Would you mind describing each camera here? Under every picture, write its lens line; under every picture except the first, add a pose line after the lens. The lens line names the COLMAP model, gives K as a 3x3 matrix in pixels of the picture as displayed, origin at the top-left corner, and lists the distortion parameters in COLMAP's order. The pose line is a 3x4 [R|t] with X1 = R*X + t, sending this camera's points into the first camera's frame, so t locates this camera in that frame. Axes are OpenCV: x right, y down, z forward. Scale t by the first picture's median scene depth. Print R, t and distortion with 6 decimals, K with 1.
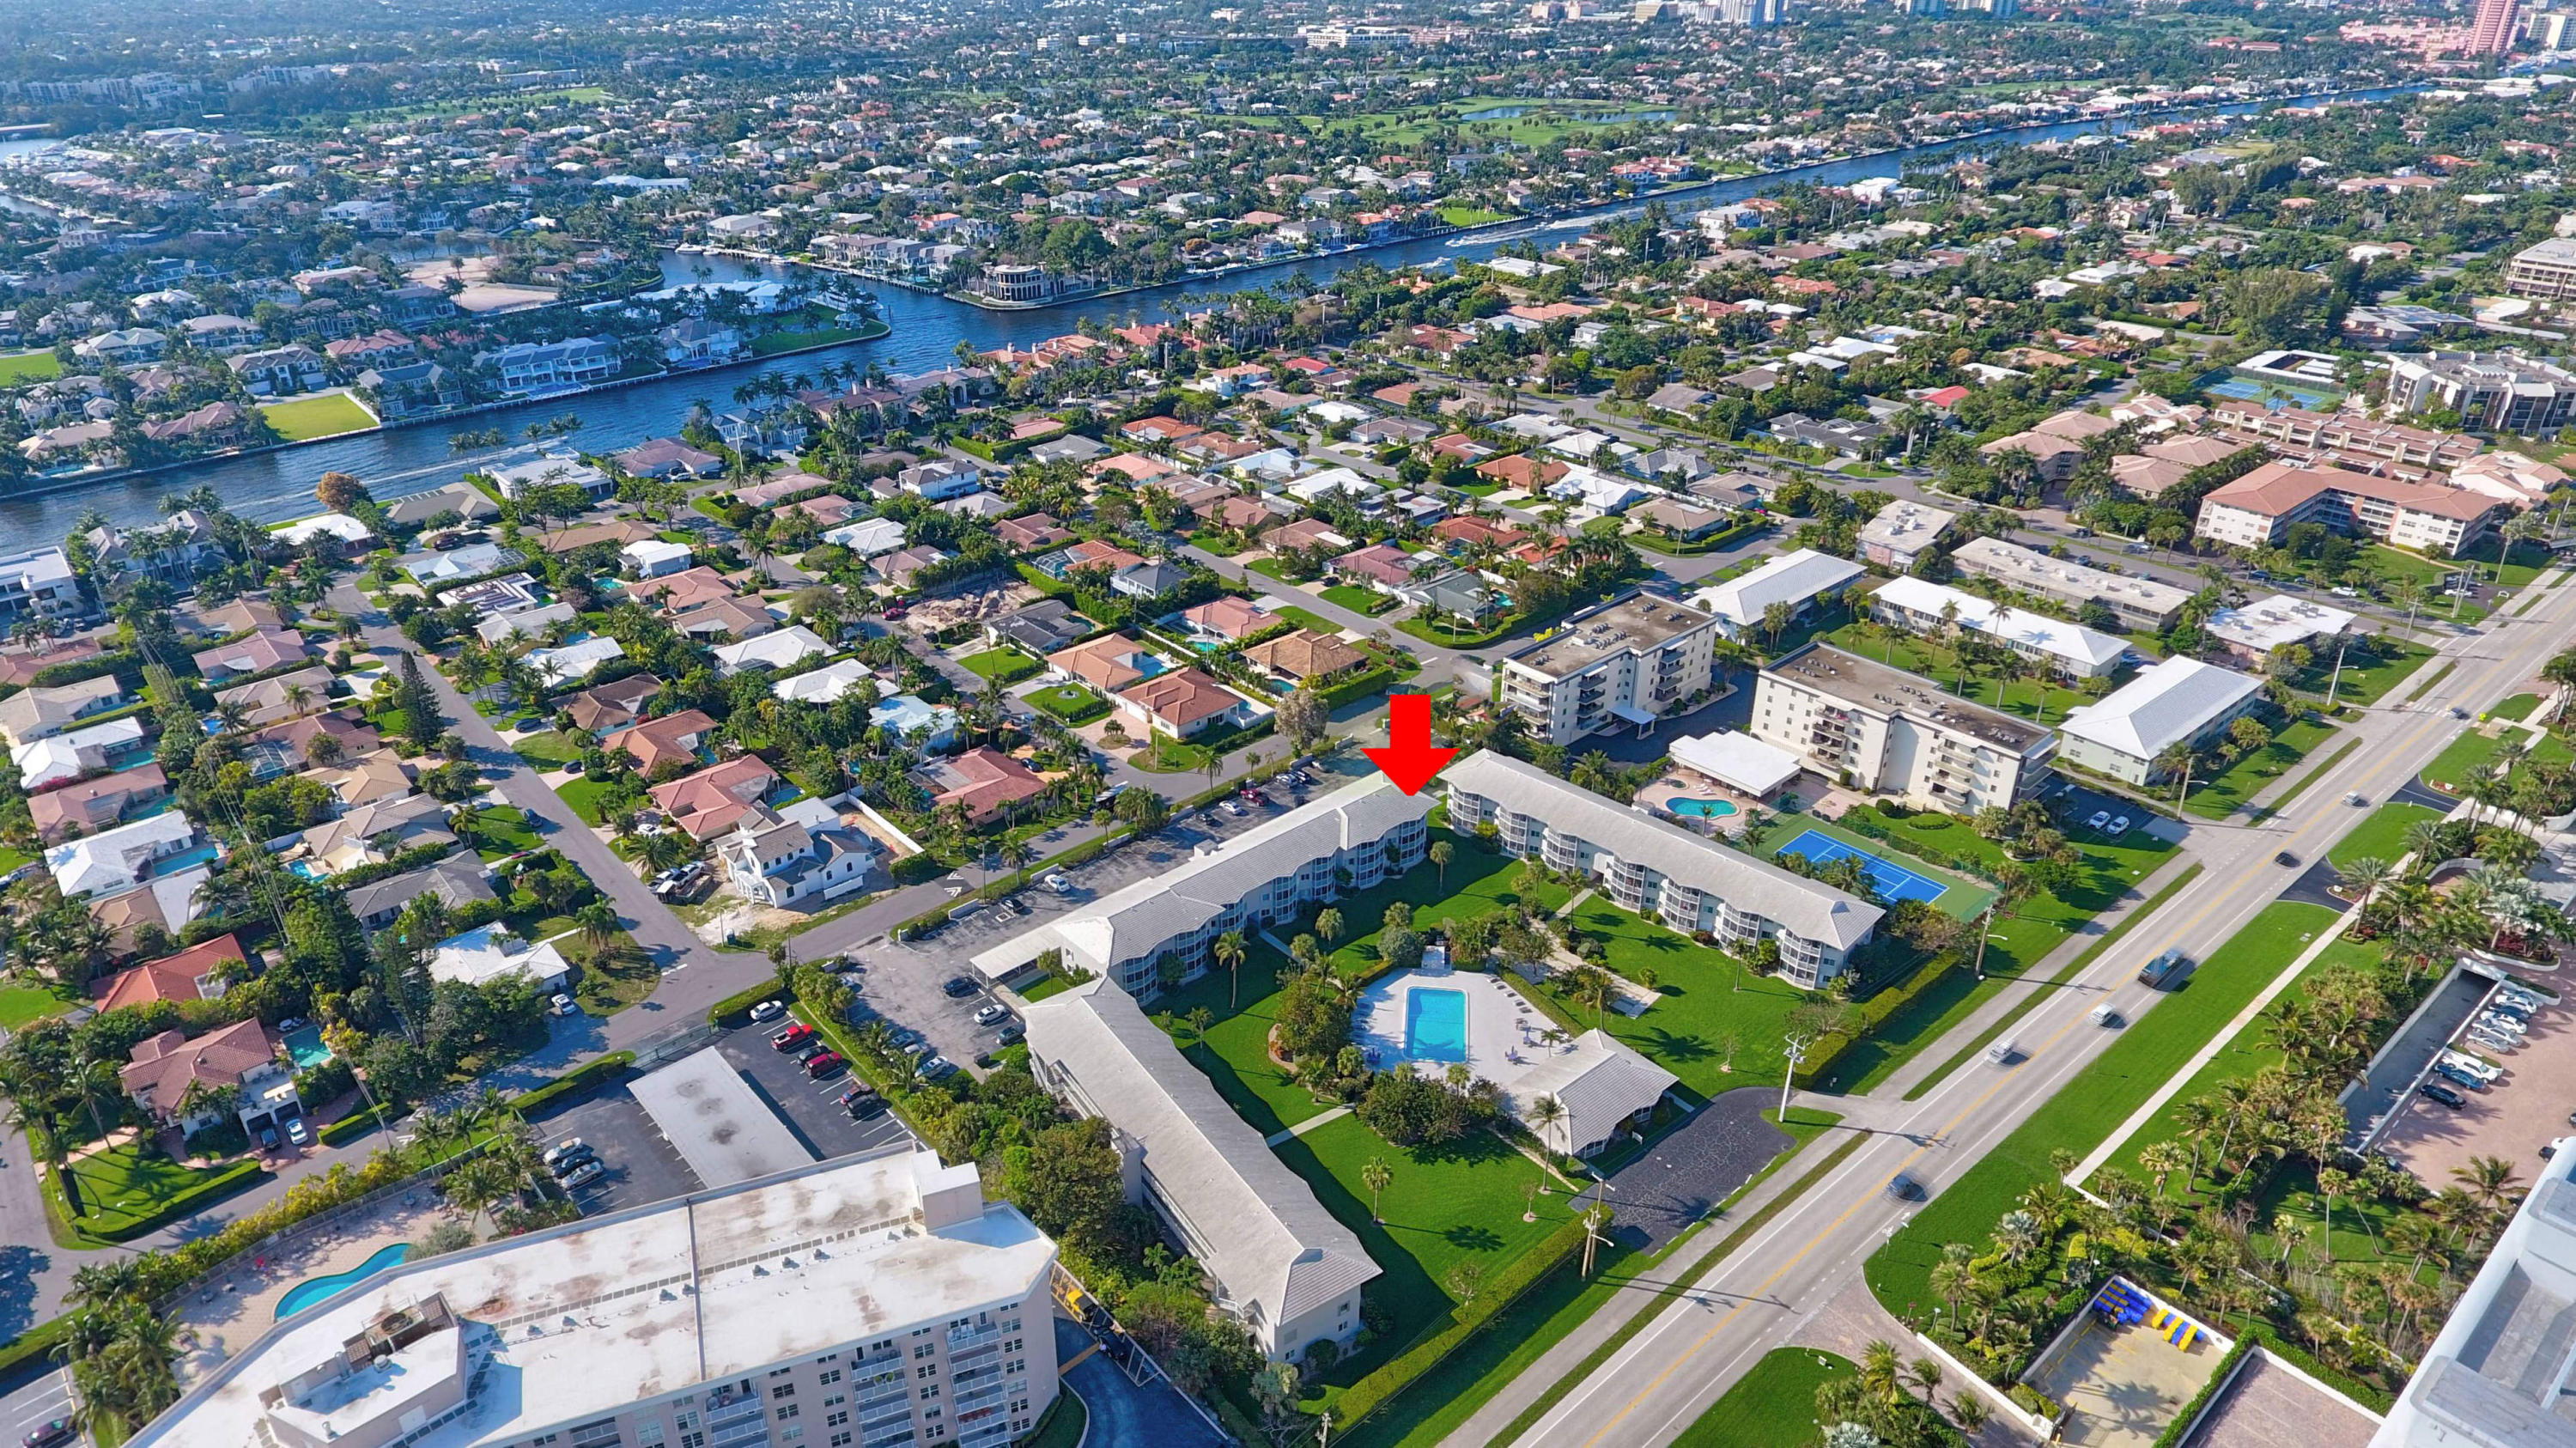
lens RADIAL K [[1538.9, 0, 1225.1], [0, 1538.9, 723.9], [0, 0, 1]] dist [-0.007530, -0.001671]
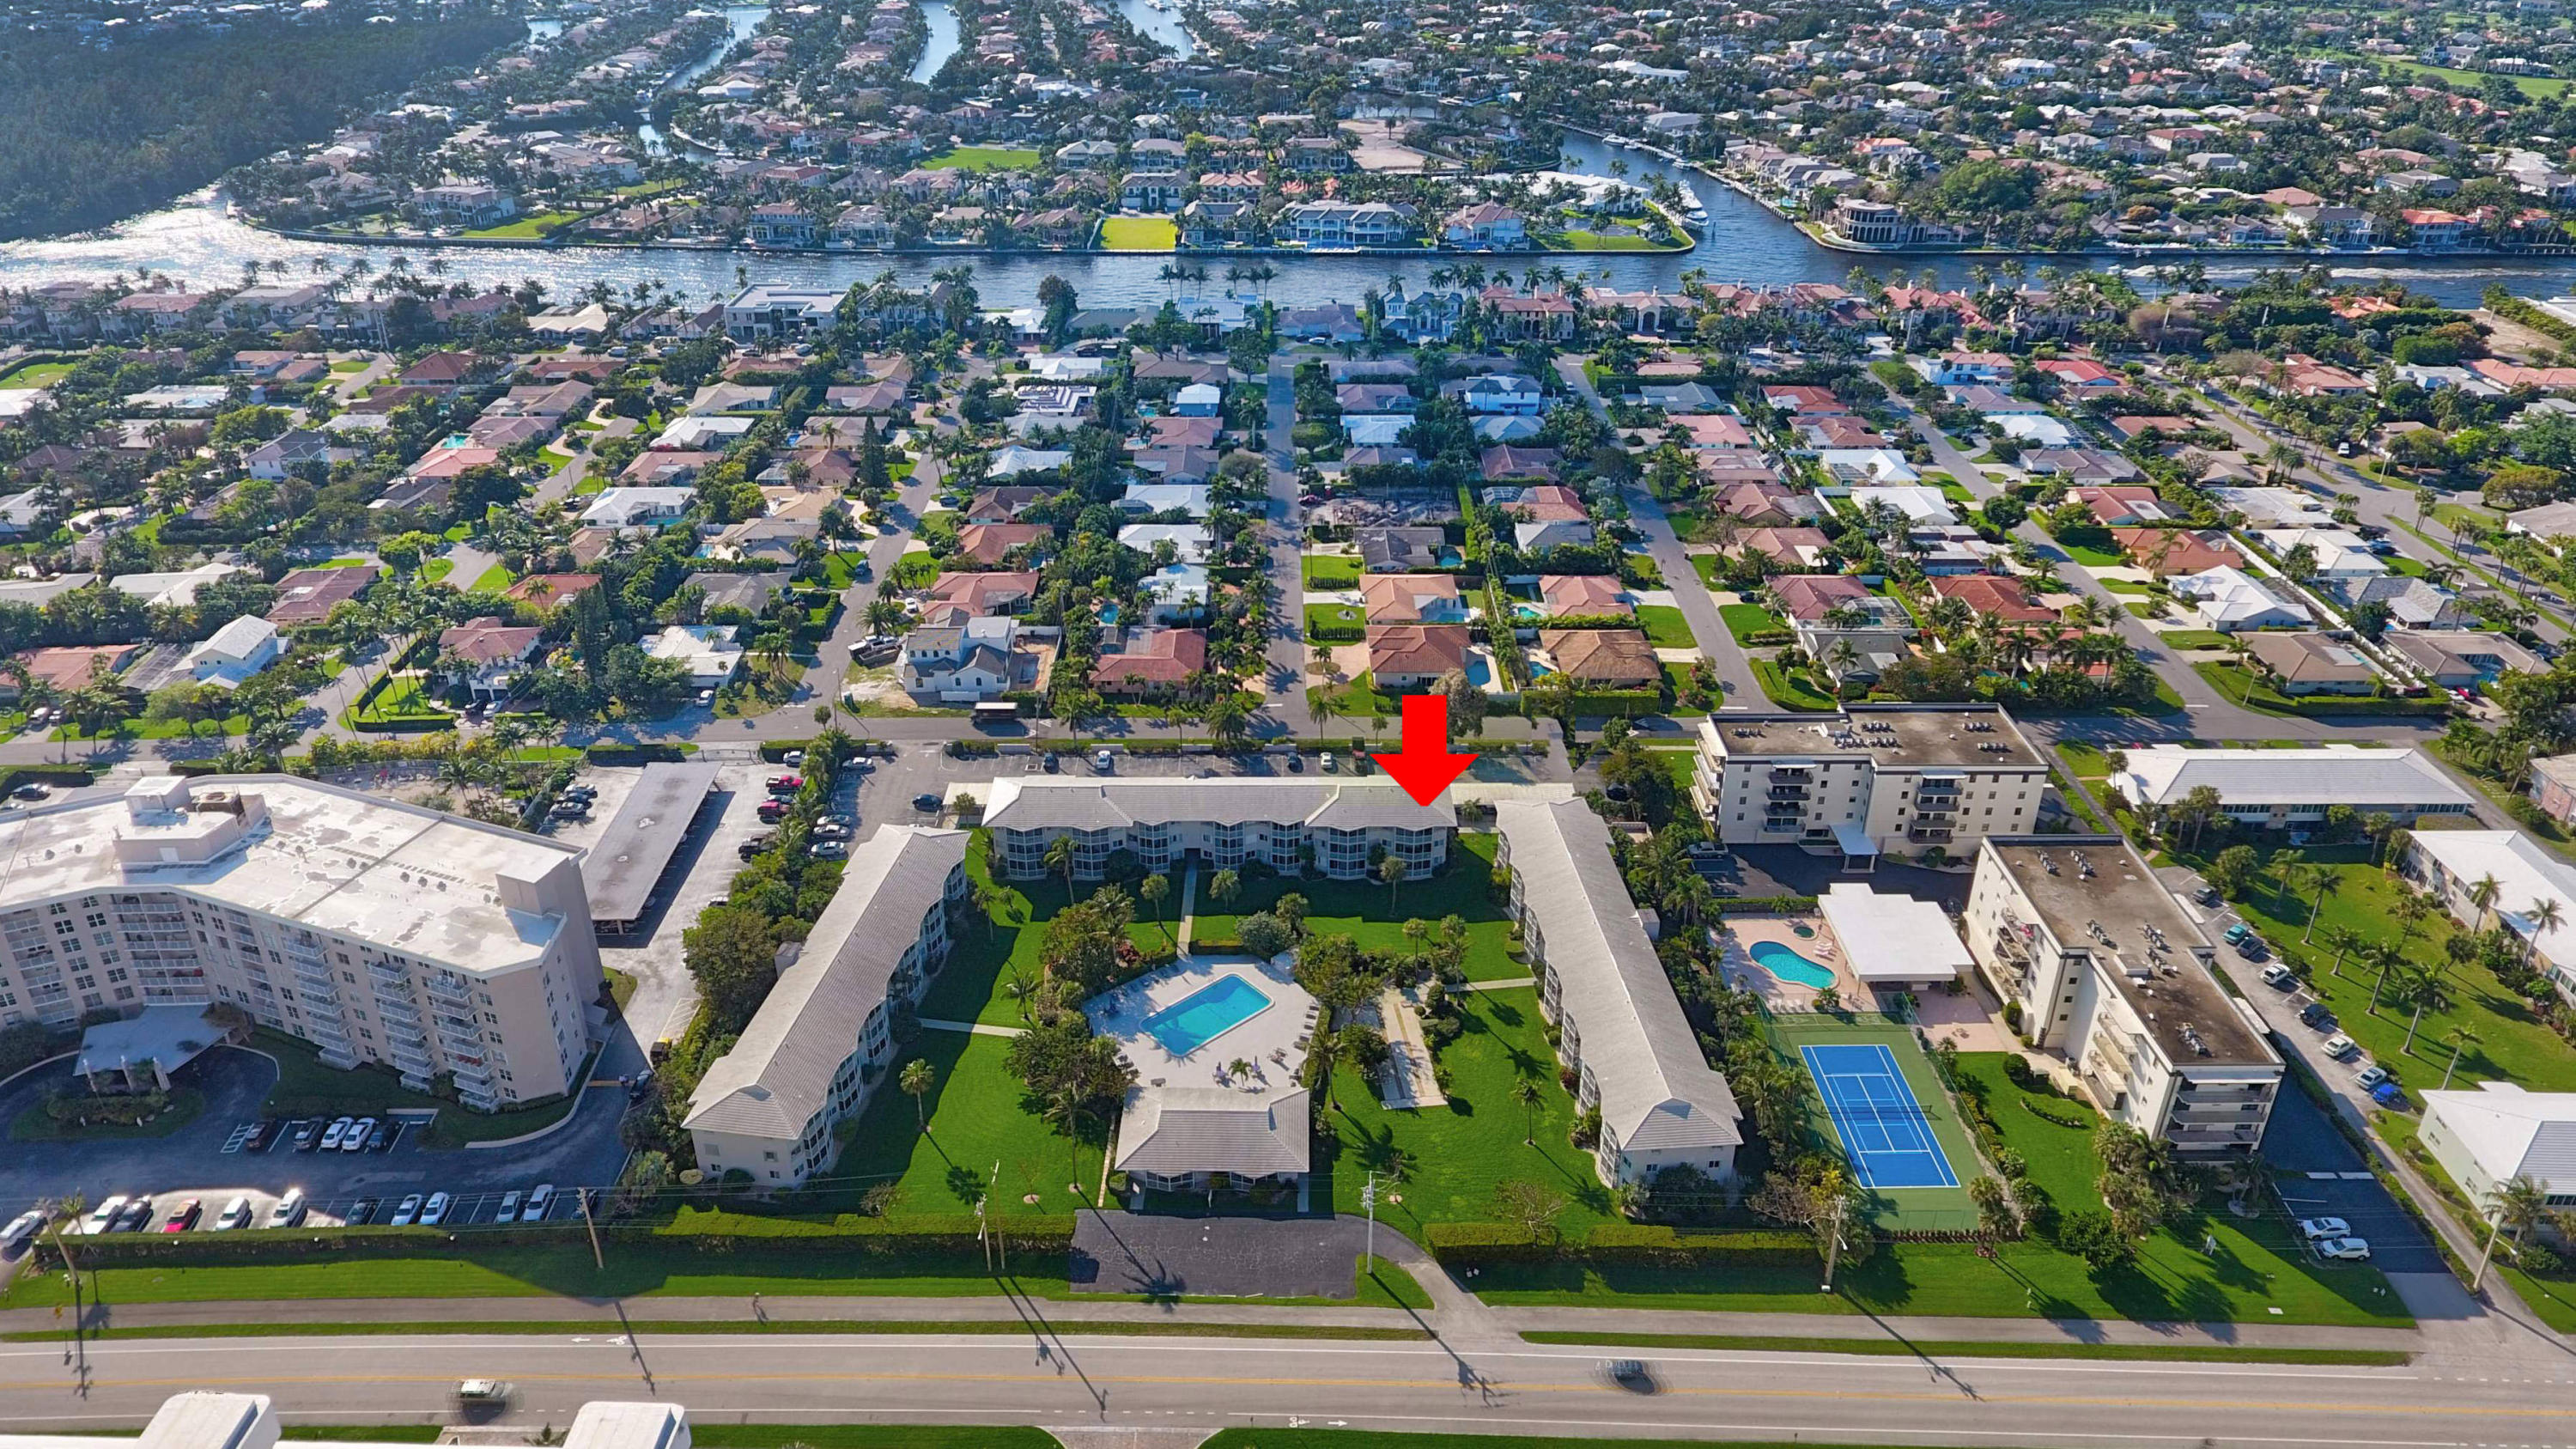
lens RADIAL K [[1621.4, 0, 1270.2], [0, 1621.4, 719.3], [0, 0, 1]] dist [-0.004644, -0.000349]
pose [[0.762428, 0.325682, -0.559138, 0.439656], [-0.306412, 0.942795, 0.131336, -0.074589], [0.569926, 0.071193, 0.818606, 0.143984]]
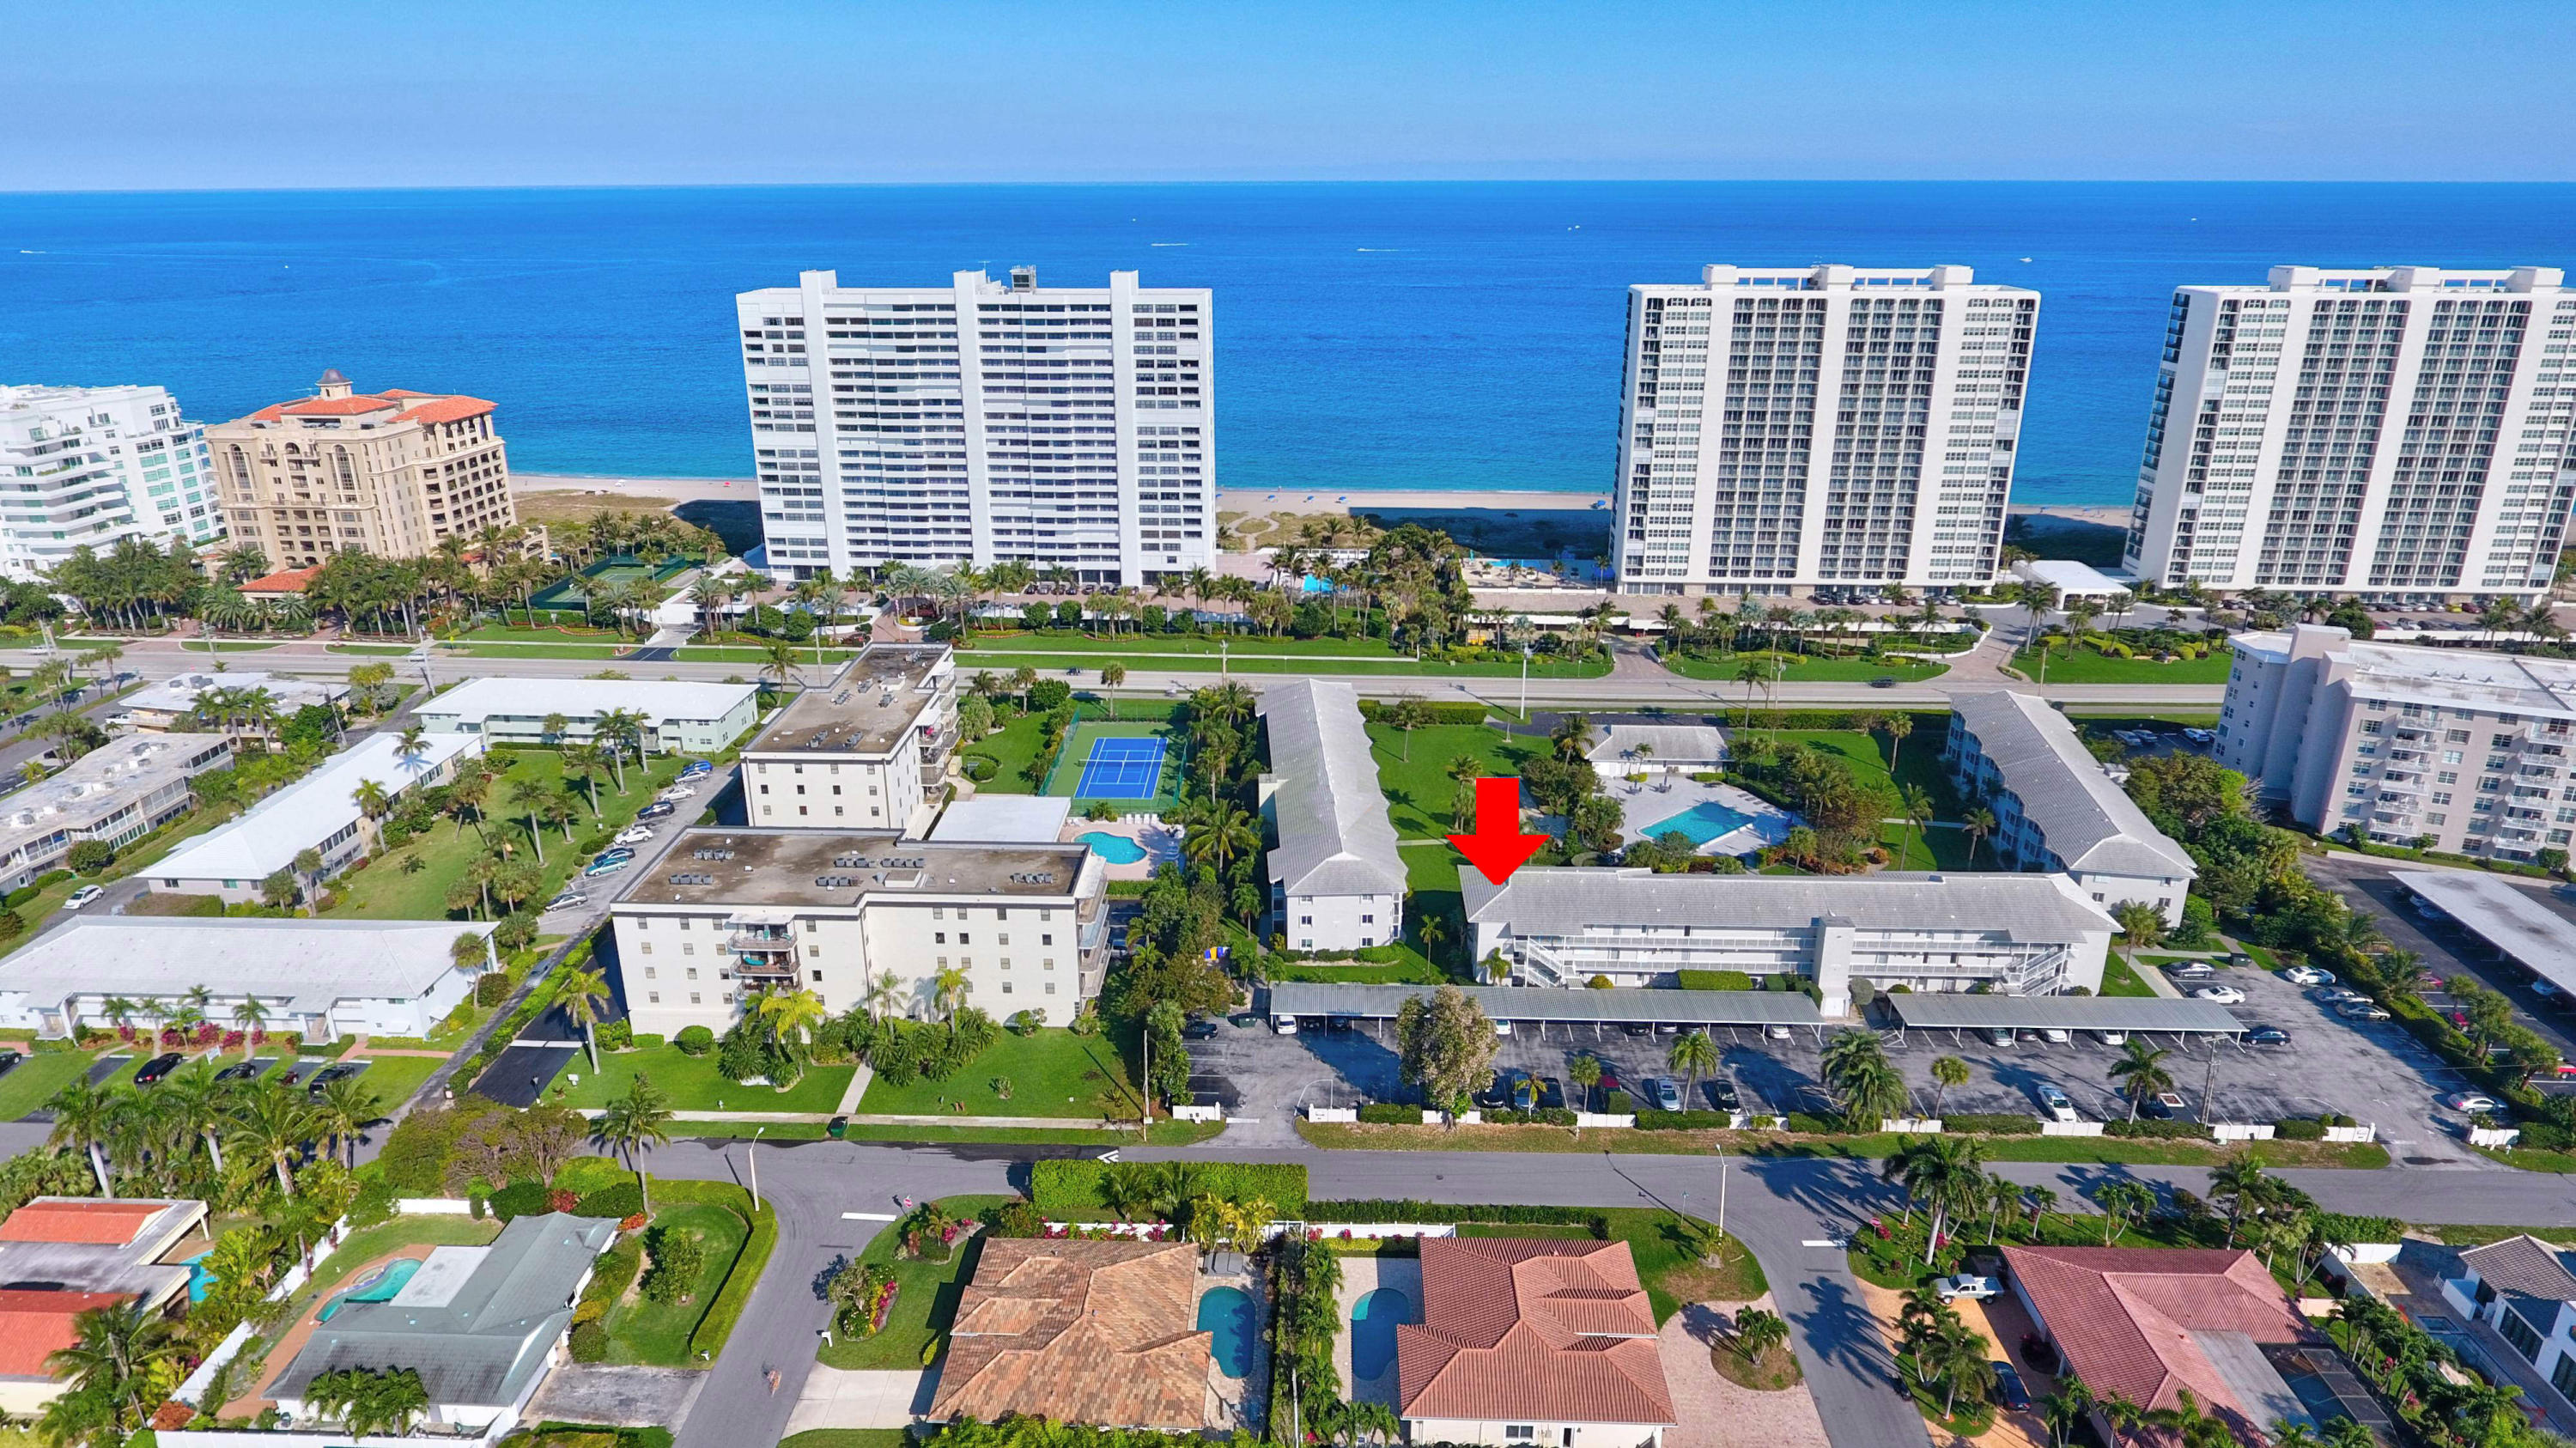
lens RADIAL K [[1514.6, 0, 1266.8], [0, 1514.6, 708.4], [0, 0, 1]] dist [-0.005381, -0.001263]
pose [[-0.739273, -0.208880, 0.640190, -0.174177], [0.321705, 0.725628, 0.608252, -0.355792], [-0.591592, 0.655617, -0.469240, 1.056466]]
